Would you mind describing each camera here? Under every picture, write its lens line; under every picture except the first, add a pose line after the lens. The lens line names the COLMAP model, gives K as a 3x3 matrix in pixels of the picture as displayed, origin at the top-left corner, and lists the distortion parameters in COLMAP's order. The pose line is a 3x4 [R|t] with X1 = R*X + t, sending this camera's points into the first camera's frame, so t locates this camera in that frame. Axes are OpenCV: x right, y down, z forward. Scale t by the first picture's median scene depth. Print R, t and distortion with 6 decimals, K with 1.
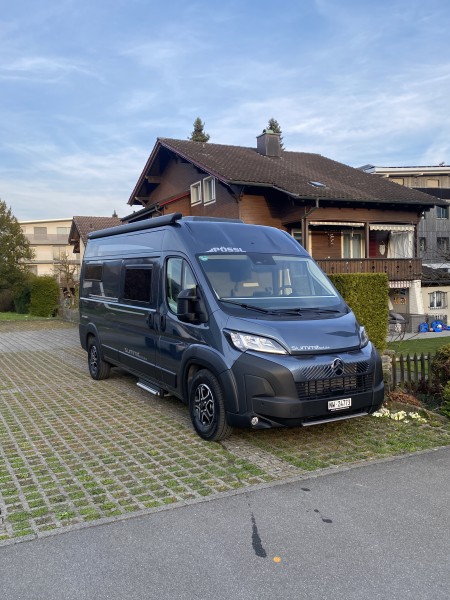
lens RADIAL K [[528.6, 0, 225.0], [0, 528.6, 300.0], [0, 0, 1]] dist [-0.000759, -0.000099]
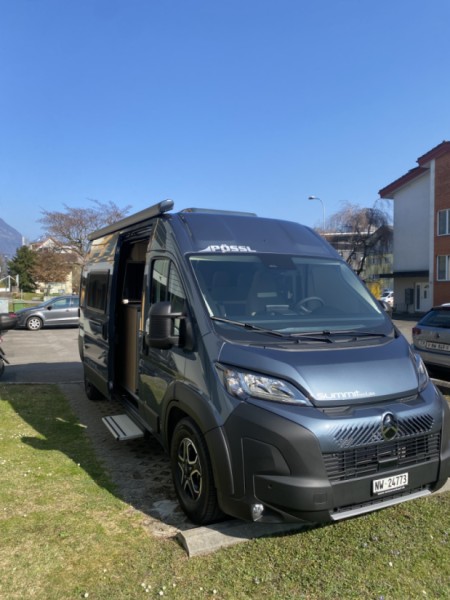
lens RADIAL K [[467.2, 0, 225.0], [0, 467.2, 300.0], [0, 0, 1]] dist [0.004139, 0.001745]
pose [[0.997614, 0.014773, -0.067440, 0.048365], [-0.015473, 0.999831, -0.009880, -0.019604], [0.067283, 0.010899, 0.997674, 0.405180]]
